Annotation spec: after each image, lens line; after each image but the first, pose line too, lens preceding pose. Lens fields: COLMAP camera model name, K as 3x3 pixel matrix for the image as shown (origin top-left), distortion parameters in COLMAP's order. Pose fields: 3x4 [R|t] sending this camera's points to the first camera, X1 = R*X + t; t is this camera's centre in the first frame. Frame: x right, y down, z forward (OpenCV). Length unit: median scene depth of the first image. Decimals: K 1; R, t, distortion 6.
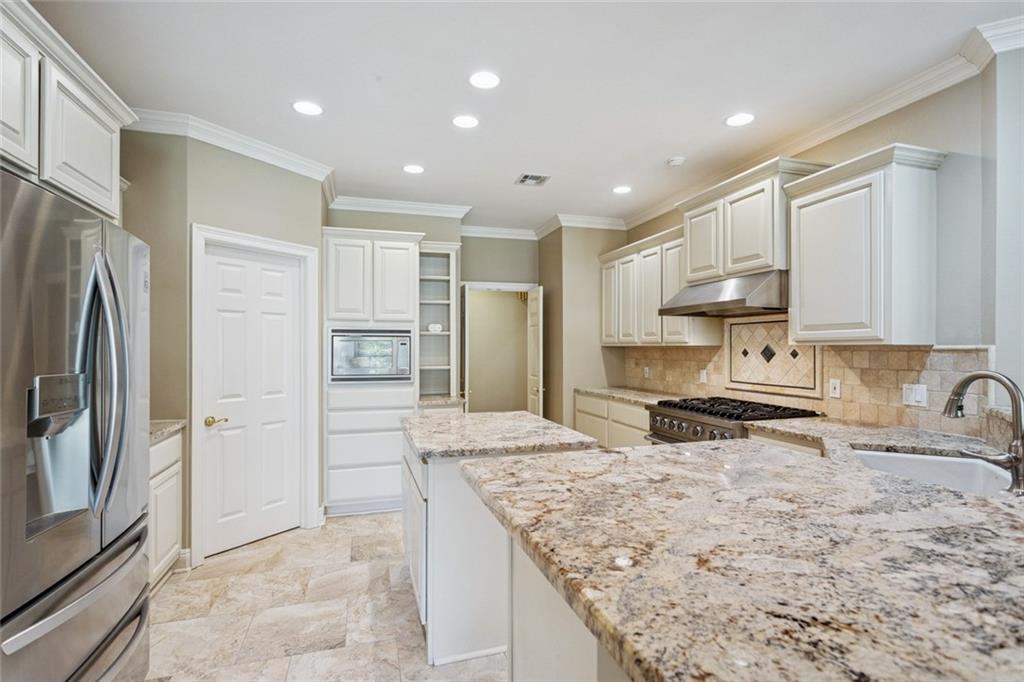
lens RADIAL K [[494.6, 0, 507.9], [0, 494.6, 346.2], [0, 0, 1]] dist [0.000968, -0.000663]
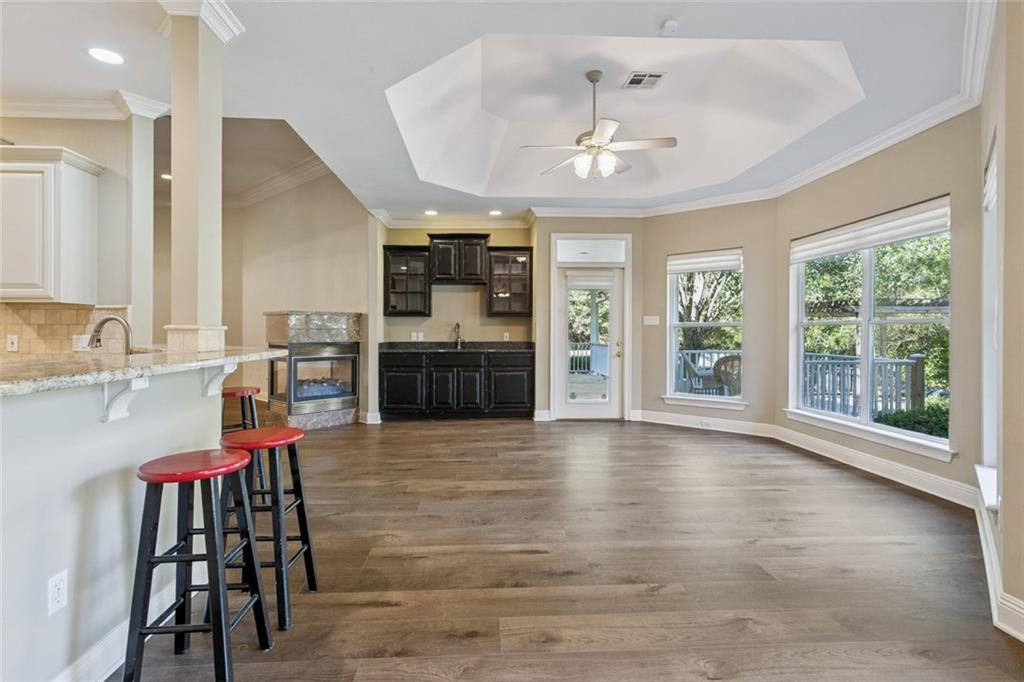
lens RADIAL K [[494.6, 0, 502.1], [0, 494.6, 336.5], [0, 0, 1]] dist [0.000968, -0.000663]
pose [[0.232227, -0.006870, 0.972637, -0.204837], [-0.009466, 0.999912, 0.009323, 0.061410], [-0.972616, -0.011372, 0.232142, -0.407902]]
